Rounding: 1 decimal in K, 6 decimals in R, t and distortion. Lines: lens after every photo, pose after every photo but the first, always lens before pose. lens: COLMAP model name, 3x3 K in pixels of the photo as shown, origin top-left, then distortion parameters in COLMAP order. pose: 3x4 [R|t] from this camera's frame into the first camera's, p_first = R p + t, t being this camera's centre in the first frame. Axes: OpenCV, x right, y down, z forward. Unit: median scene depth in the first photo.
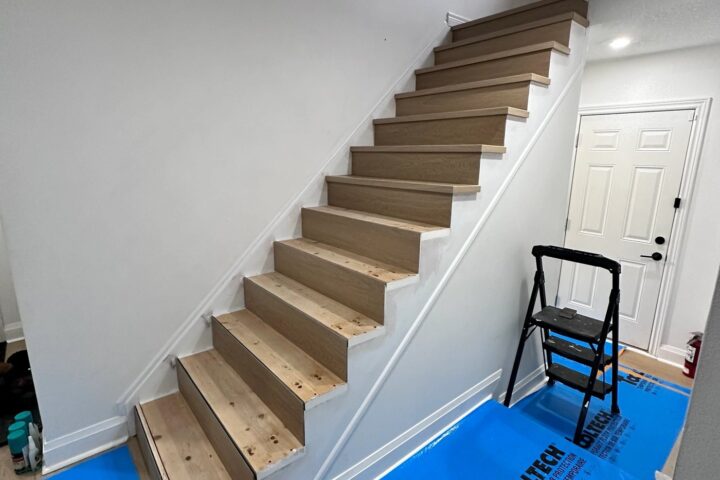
lens RADIAL K [[381.0, 0, 360.0], [0, 381.0, 240.0], [0, 0, 1]] dist [-0.000770, -0.000191]
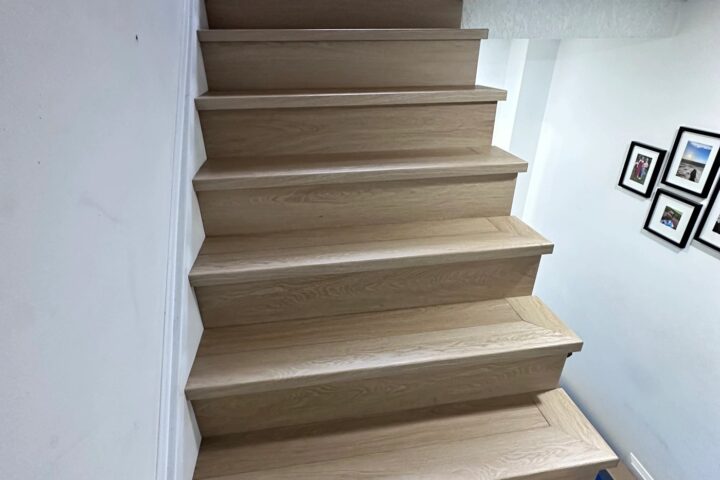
lens RADIAL K [[381.0, 0, 360.0], [0, 381.0, 240.0], [0, 0, 1]] dist [-0.000770, -0.000191]
pose [[0.515265, -0.408806, 0.753246, -0.184723], [0.201862, 0.912065, 0.356916, -0.573525], [-0.832919, -0.031854, 0.552478, 0.849907]]
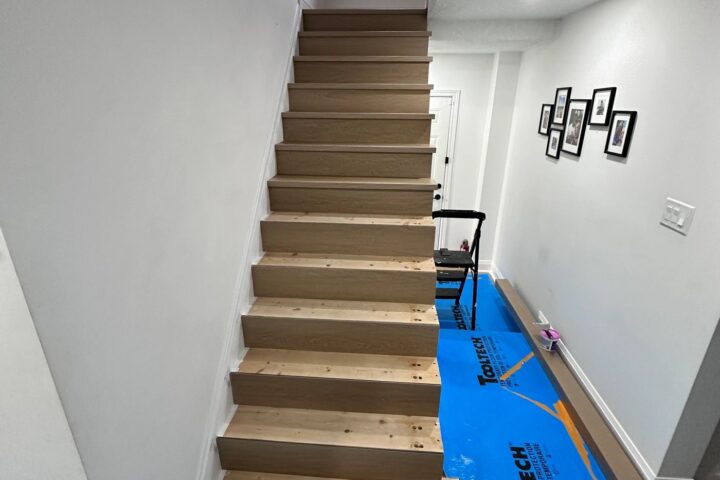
lens RADIAL K [[381.0, 0, 360.0], [0, 381.0, 240.0], [0, 0, 1]] dist [-0.000770, -0.000191]
pose [[0.695773, -0.256741, 0.670809, -0.710390], [0.157397, 0.965733, 0.206364, -0.223561], [-0.700804, -0.037999, 0.712341, 0.216285]]
